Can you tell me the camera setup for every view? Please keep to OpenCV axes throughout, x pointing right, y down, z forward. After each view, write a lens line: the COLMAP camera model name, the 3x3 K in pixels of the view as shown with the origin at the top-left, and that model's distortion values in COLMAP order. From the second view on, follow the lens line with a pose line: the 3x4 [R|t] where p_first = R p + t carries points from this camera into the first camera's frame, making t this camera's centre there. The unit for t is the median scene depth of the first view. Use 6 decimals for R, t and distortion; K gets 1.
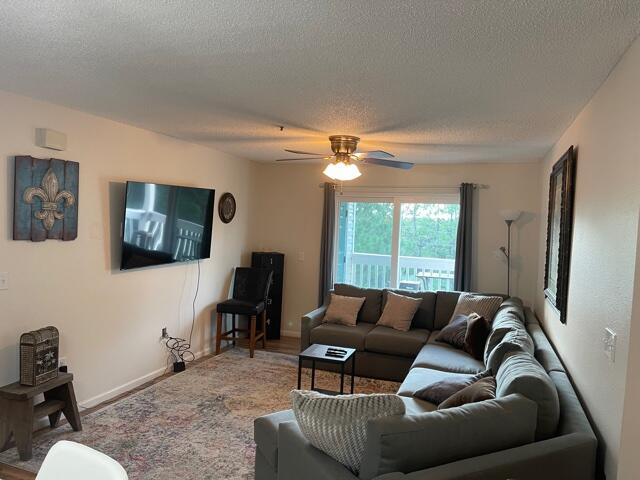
lens RADIAL K [[488.0, 0, 321.5], [0, 488.0, 241.2], [0, 0, 1]] dist [0.008188, -0.021259]
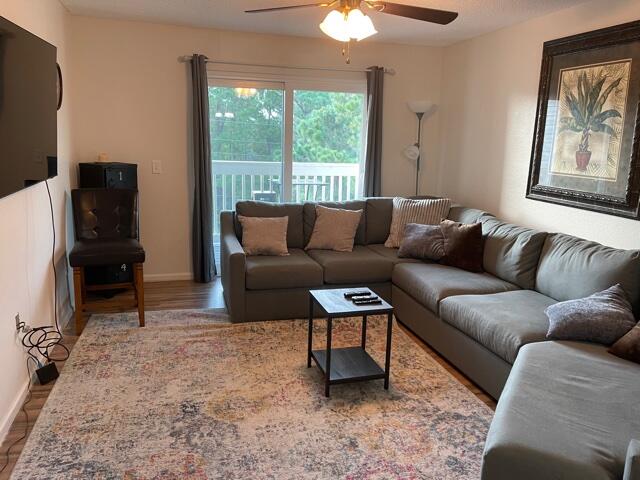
lens RADIAL K [[488.0, 0, 318.3], [0, 488.0, 236.4], [0, 0, 1]] dist [0.008188, -0.021259]
pose [[0.821742, -0.131299, 0.554527, -0.315972], [0.029475, 0.981585, 0.188737, 0.005382], [-0.569097, -0.138748, 0.810480, 0.377037]]
